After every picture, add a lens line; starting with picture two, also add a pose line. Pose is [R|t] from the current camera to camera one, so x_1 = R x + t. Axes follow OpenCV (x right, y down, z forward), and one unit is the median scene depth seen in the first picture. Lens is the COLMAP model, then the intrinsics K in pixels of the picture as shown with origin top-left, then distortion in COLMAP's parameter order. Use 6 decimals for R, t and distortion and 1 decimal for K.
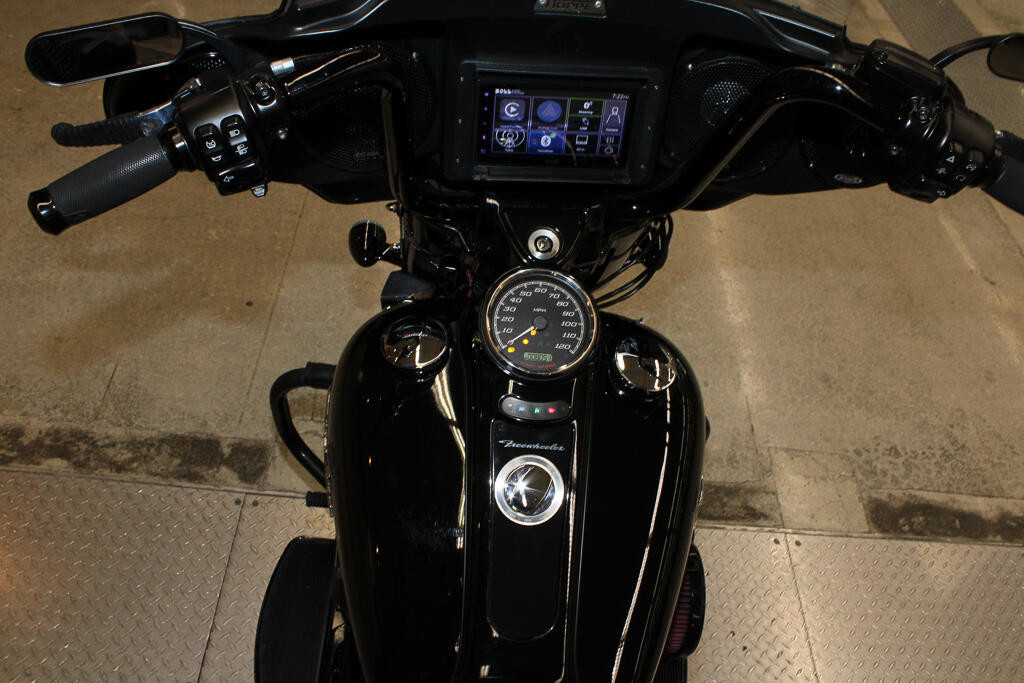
lens RADIAL K [[841.9, 0, 512.0], [0, 841.9, 341.5], [0, 0, 1]] dist [-0.163998, 0.117440]
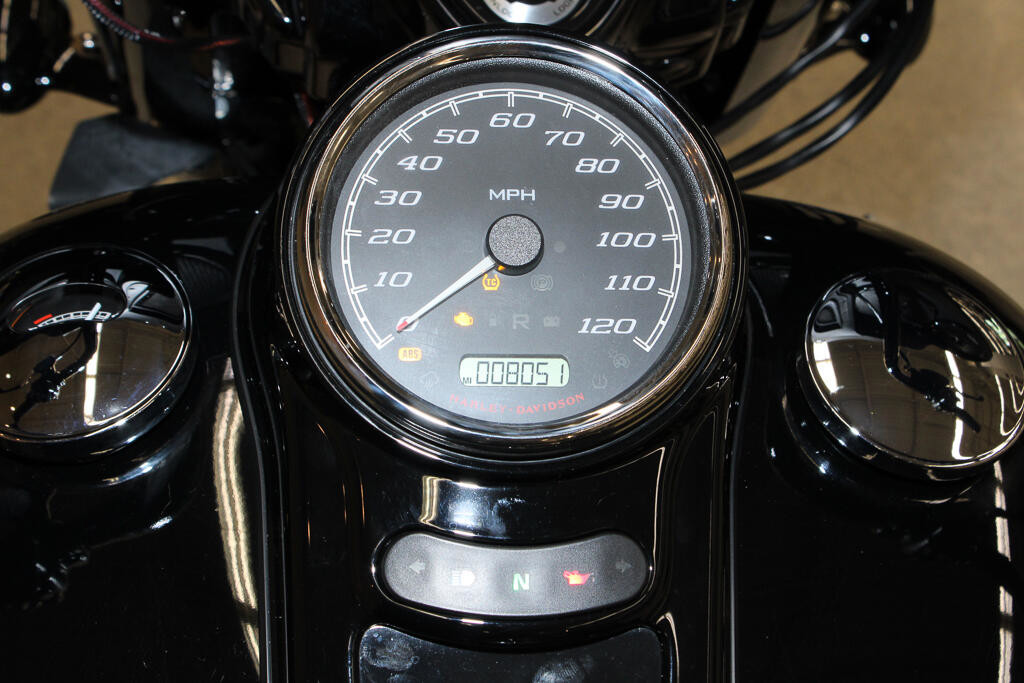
lens RADIAL K [[1916.6, 0, 512.0], [0, 1916.6, 341.5], [0, 0, 1]] dist [-0.322753, 1.915002]
pose [[0.997815, -0.064476, -0.014423, 0.038189], [0.064736, 0.997733, 0.018370, -0.002227], [0.013206, -0.019264, 0.999727, 0.394399]]
